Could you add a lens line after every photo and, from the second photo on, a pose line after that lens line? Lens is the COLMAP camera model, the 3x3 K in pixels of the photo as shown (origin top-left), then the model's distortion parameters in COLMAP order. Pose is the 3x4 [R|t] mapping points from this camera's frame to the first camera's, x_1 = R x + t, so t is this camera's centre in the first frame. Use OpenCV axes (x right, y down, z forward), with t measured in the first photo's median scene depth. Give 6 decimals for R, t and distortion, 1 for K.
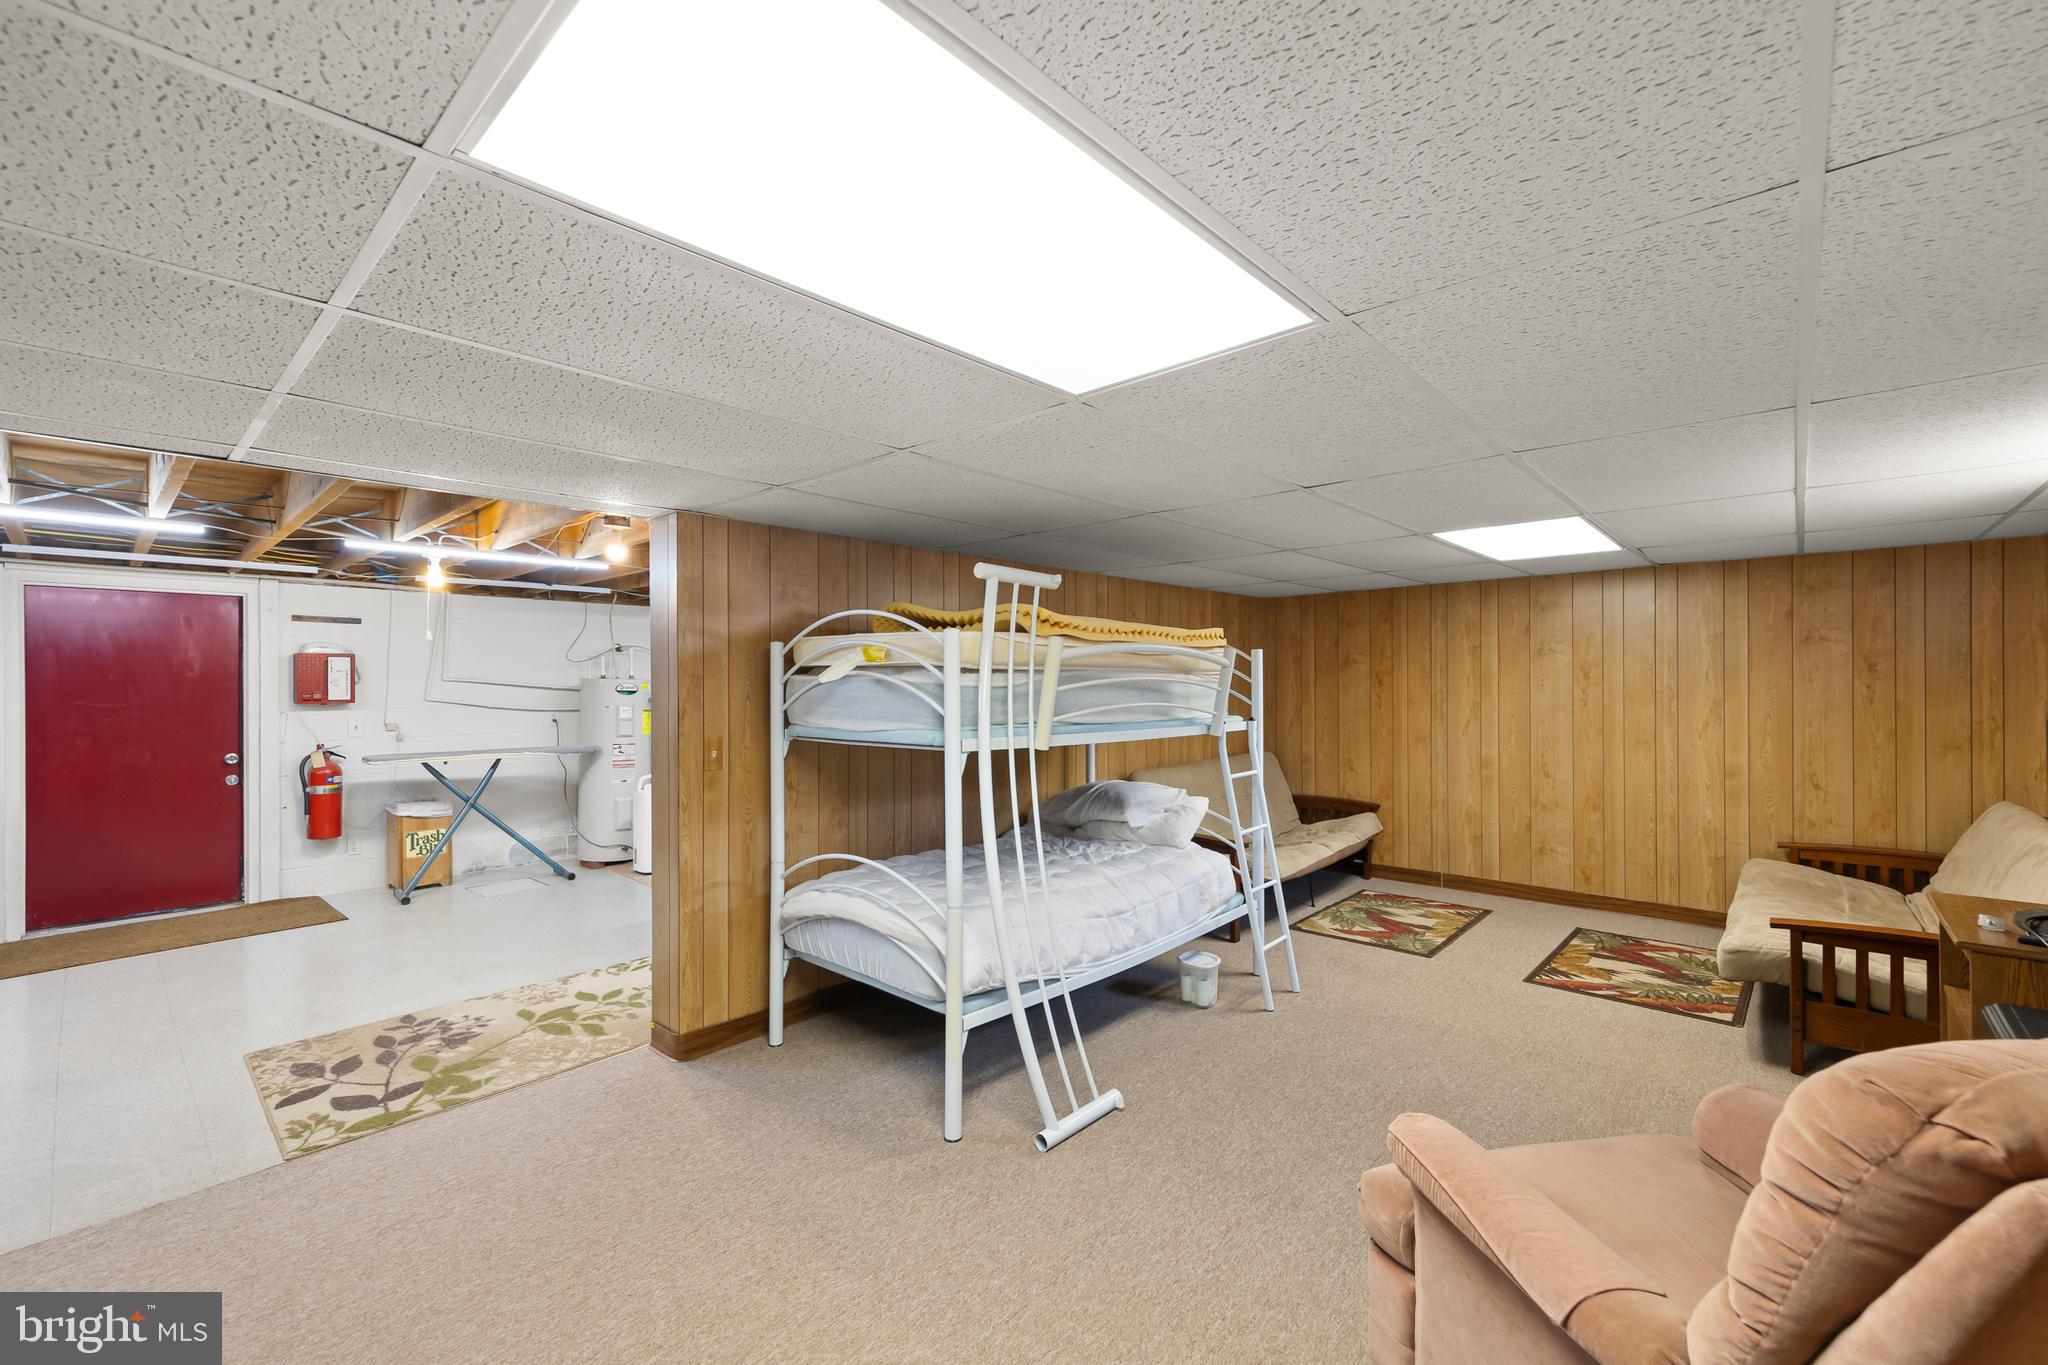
lens RADIAL K [[858.1, 0, 1028.8], [0, 858.1, 674.8], [0, 0, 1]] dist [0.004624, 0.000433]
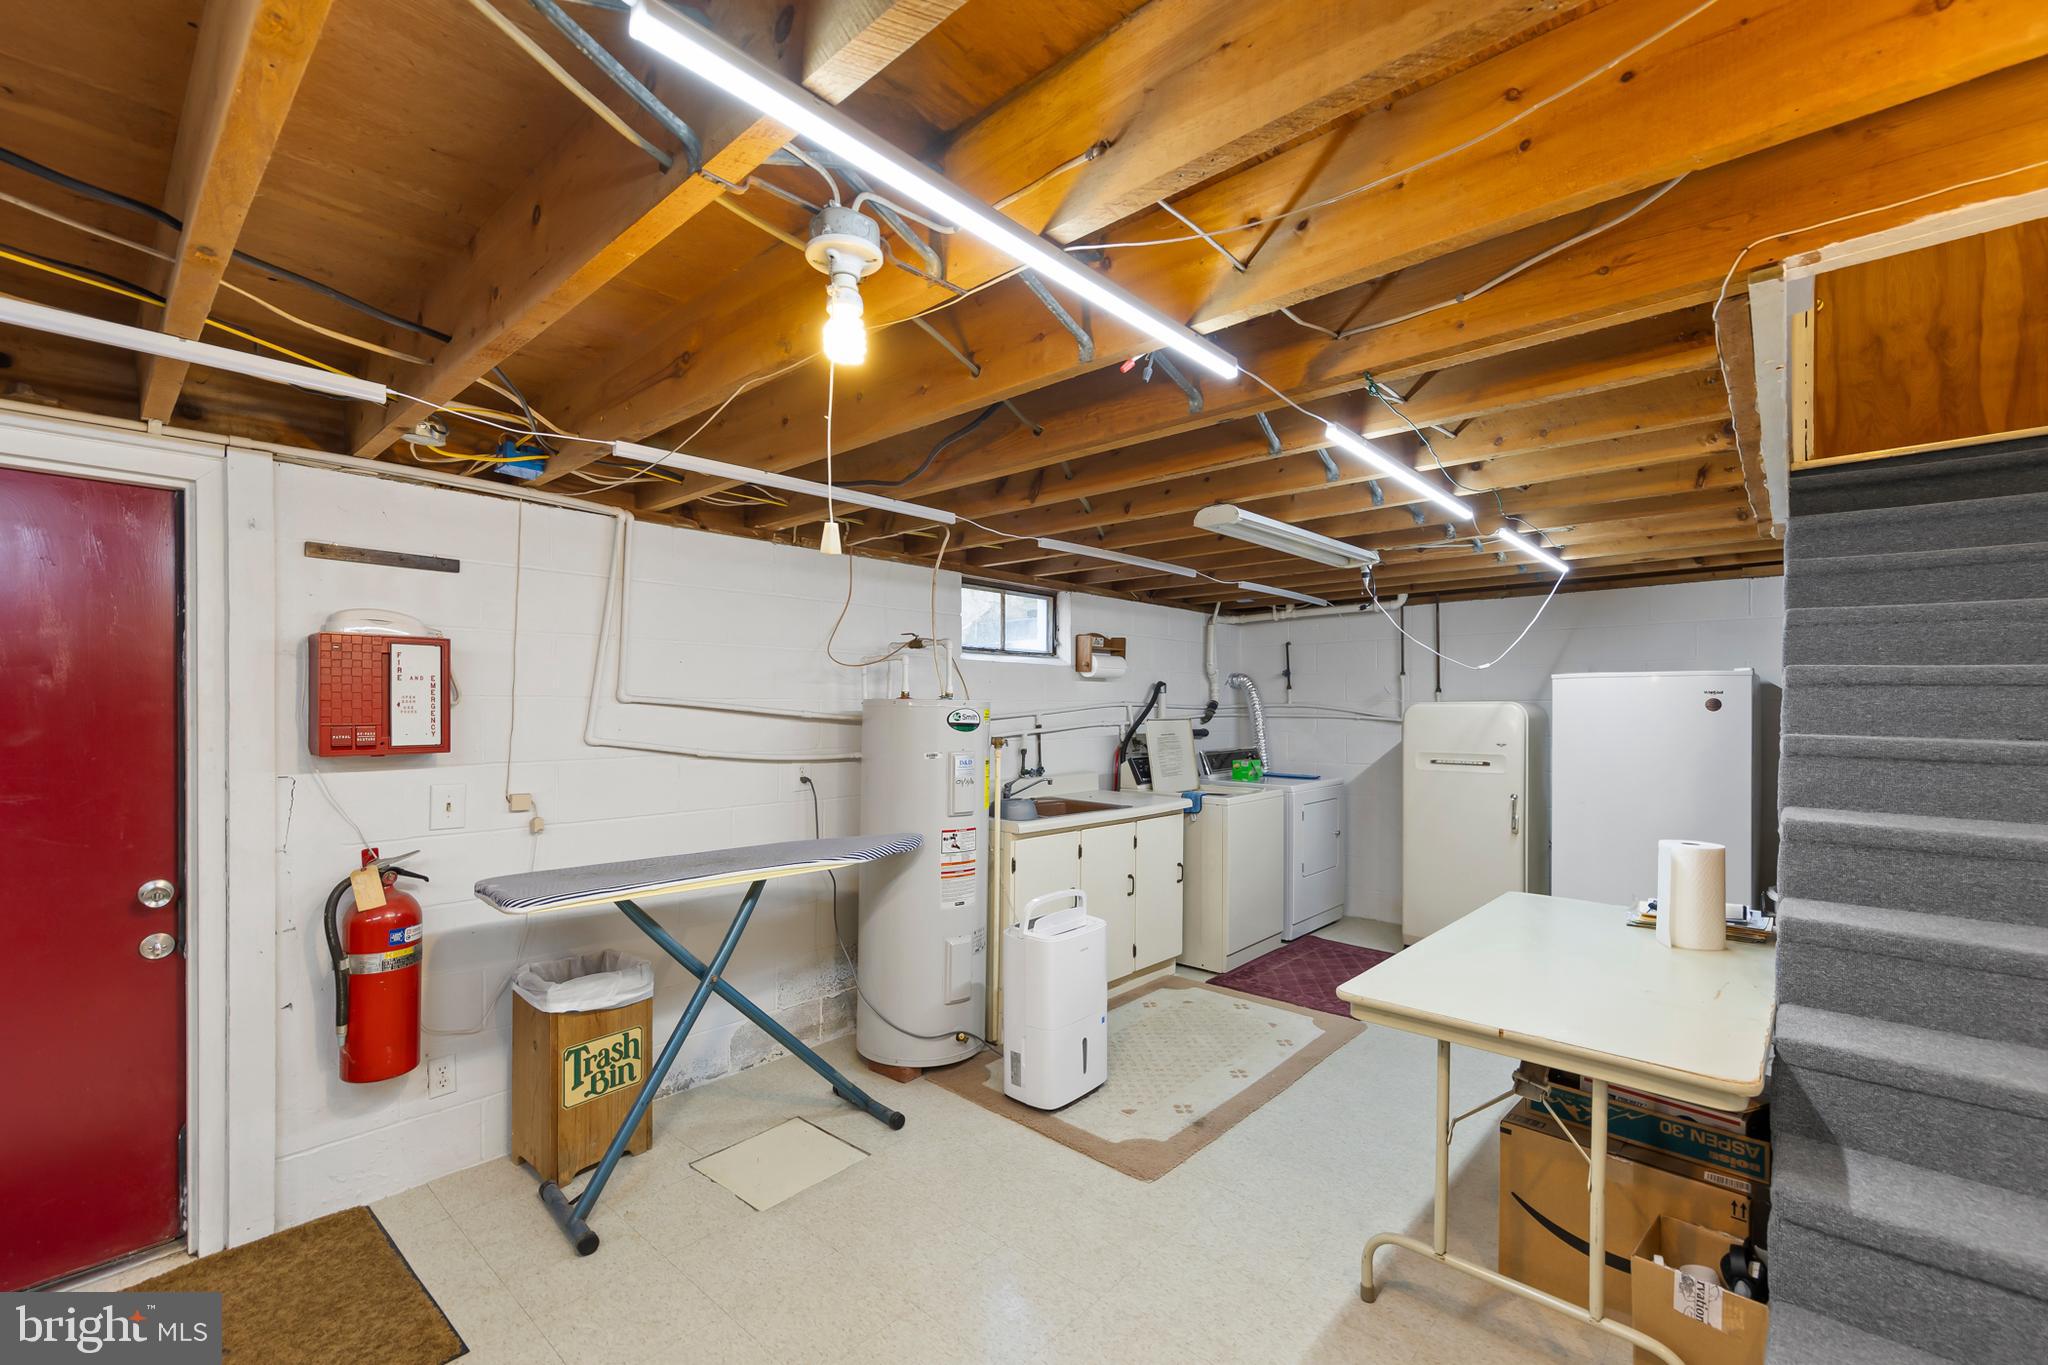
lens RADIAL K [[858.1, 0, 1019.2], [0, 858.1, 702.0], [0, 0, 1]] dist [0.004624, 0.000433]
pose [[0.999976, 0.006787, 0.001536, -0.505183], [-0.006797, 0.999952, 0.007032, 0.002464], [-0.001489, -0.007043, 0.999974, 0.576520]]
